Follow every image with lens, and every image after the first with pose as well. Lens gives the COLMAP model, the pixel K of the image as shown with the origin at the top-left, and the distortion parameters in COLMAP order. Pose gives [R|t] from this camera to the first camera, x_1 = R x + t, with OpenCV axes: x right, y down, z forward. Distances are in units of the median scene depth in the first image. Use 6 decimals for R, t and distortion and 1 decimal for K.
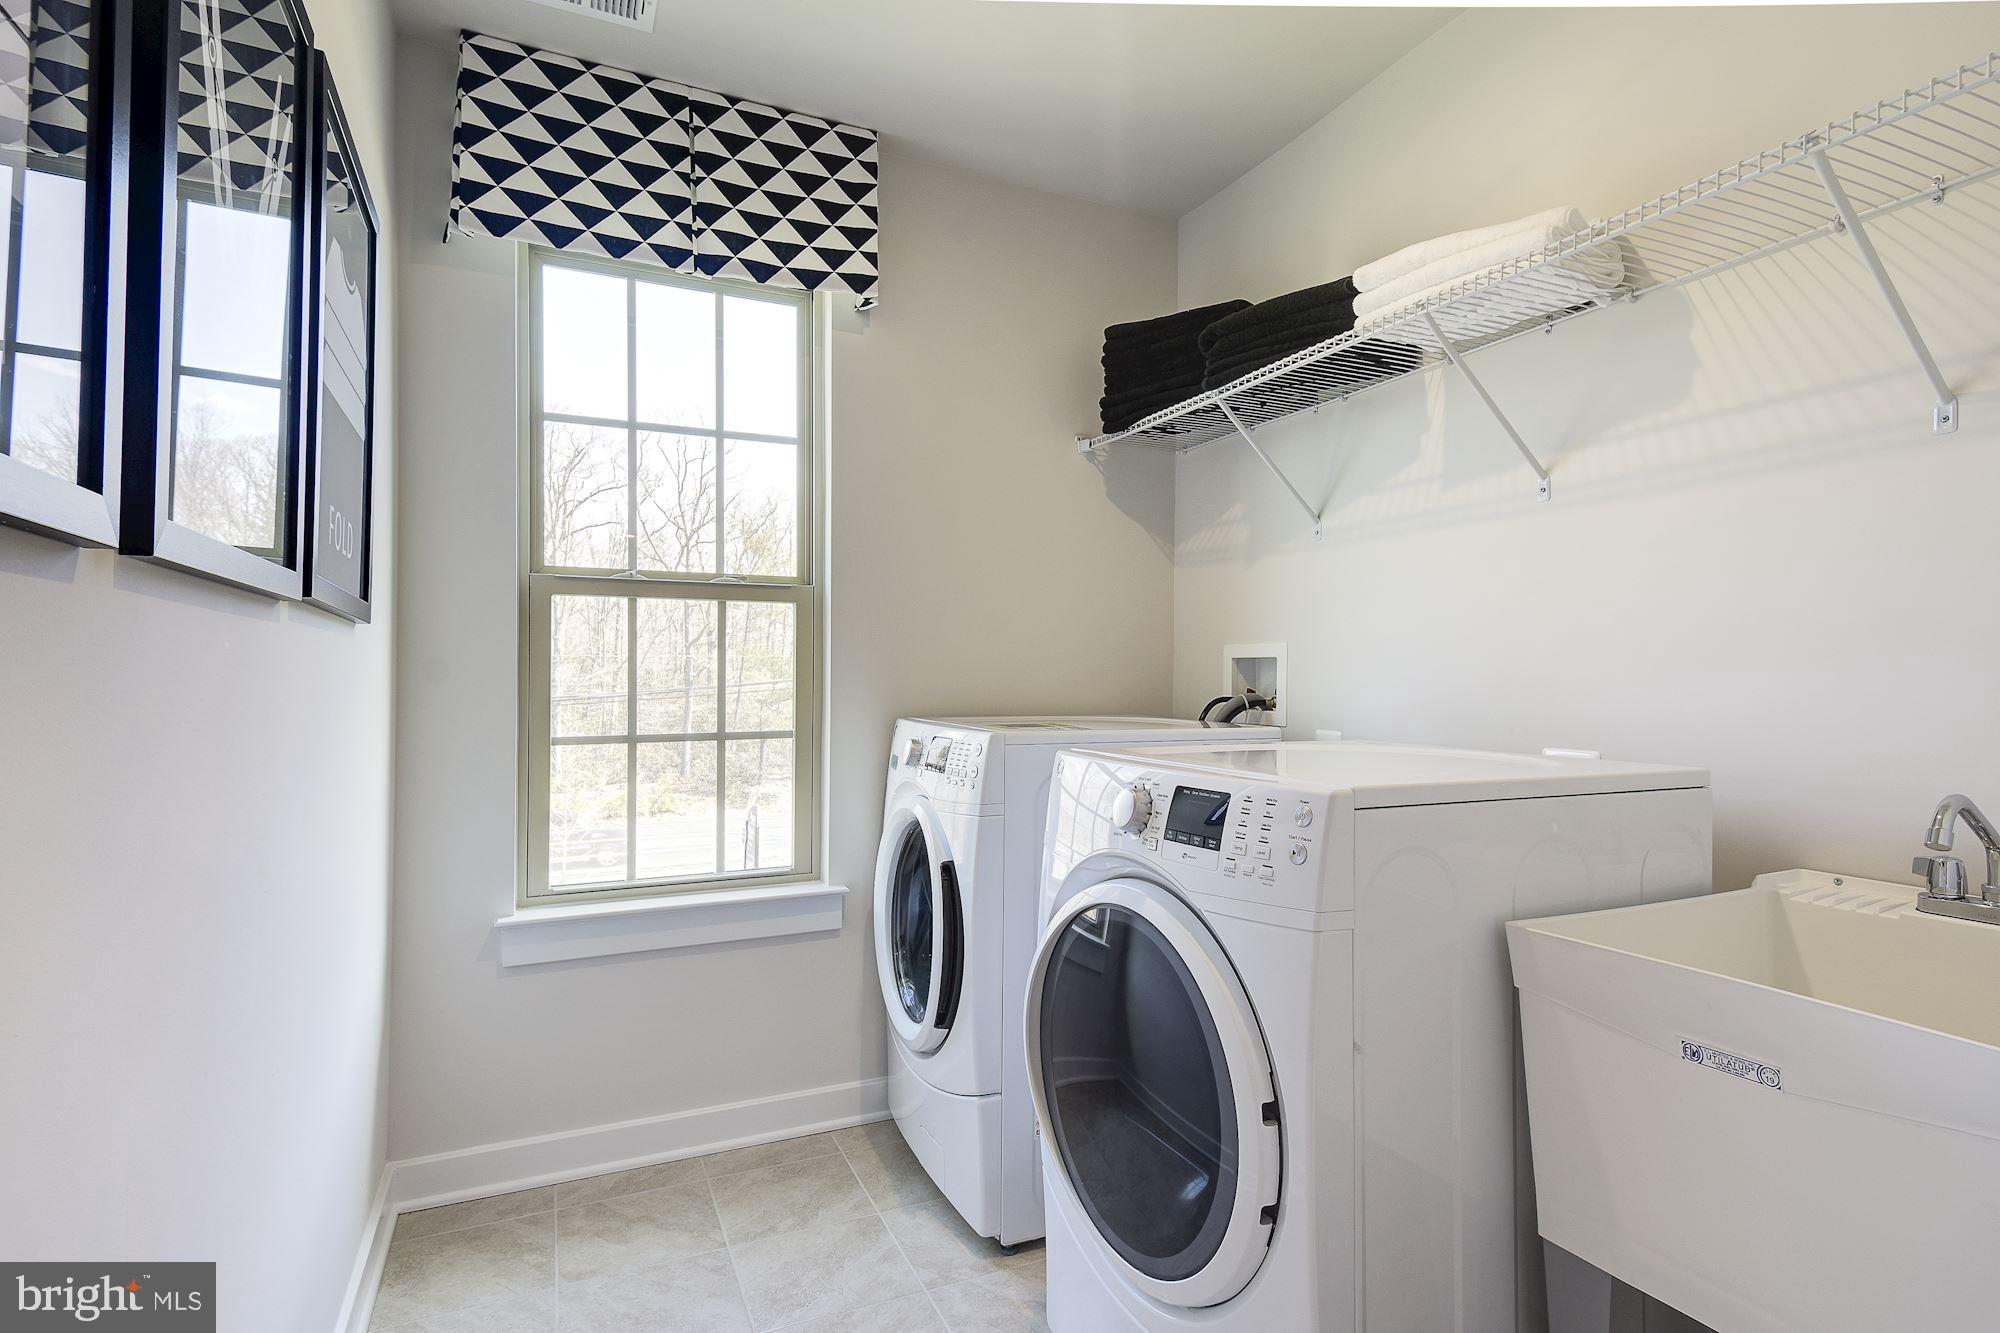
lens RADIAL K [[1039.3, 0, 1000.3], [0, 1039.3, 659.7], [0, 0, 1]] dist [-0.001314, -0.000131]
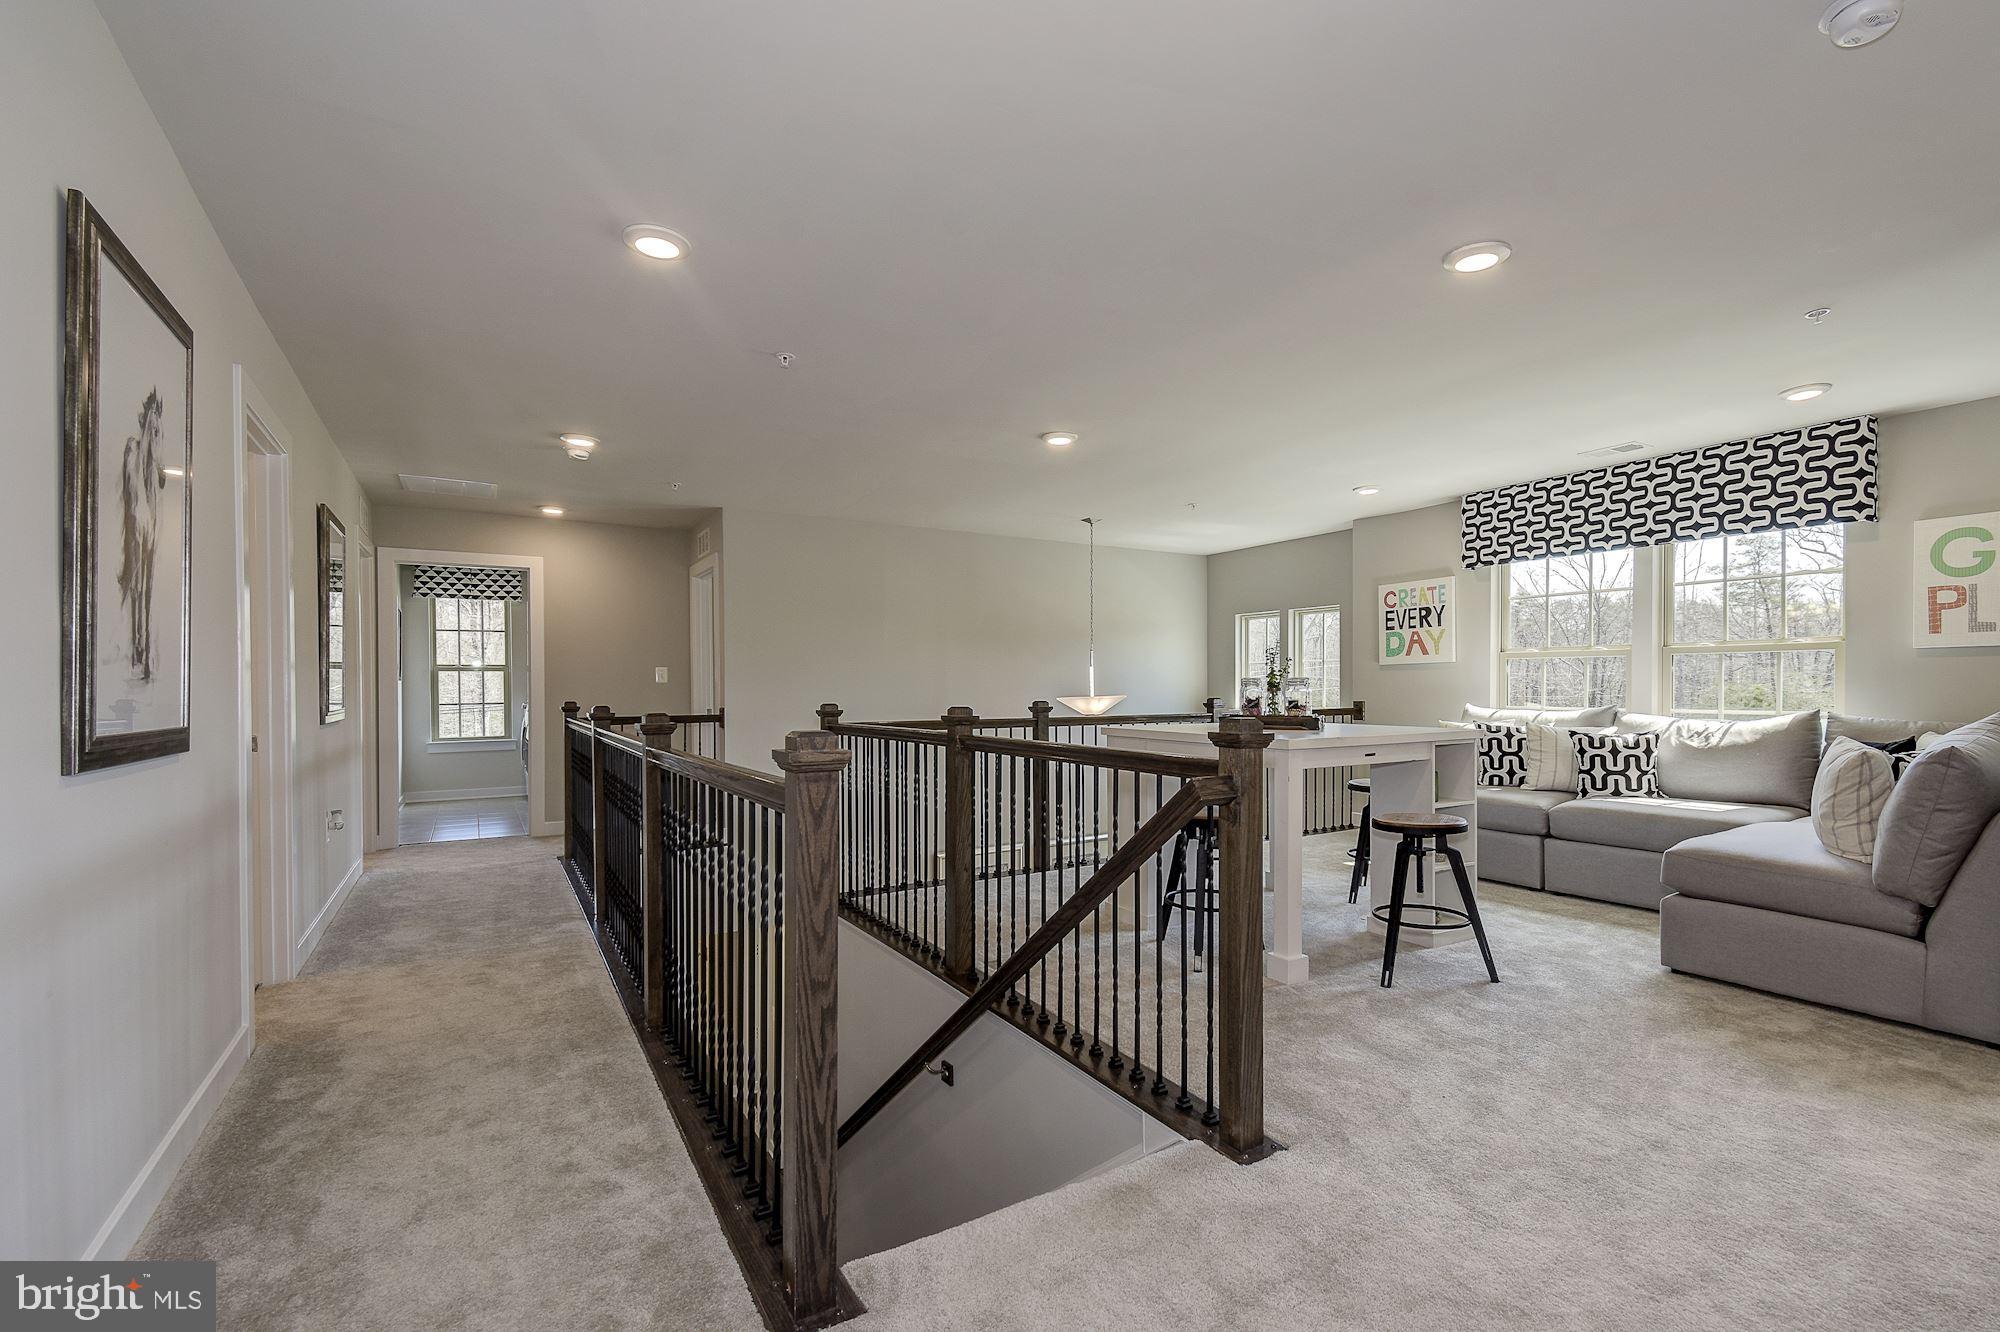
lens RADIAL K [[900.2, 0, 1003.5], [0, 900.2, 682.2], [0, 0, 1]] dist [0.002027, 0.000133]
pose [[0.995388, -0.003533, 0.095867, 1.643420], [0.001766, 0.999827, 0.018507, -0.087143], [-0.095916, -0.018252, 0.995222, -3.147138]]
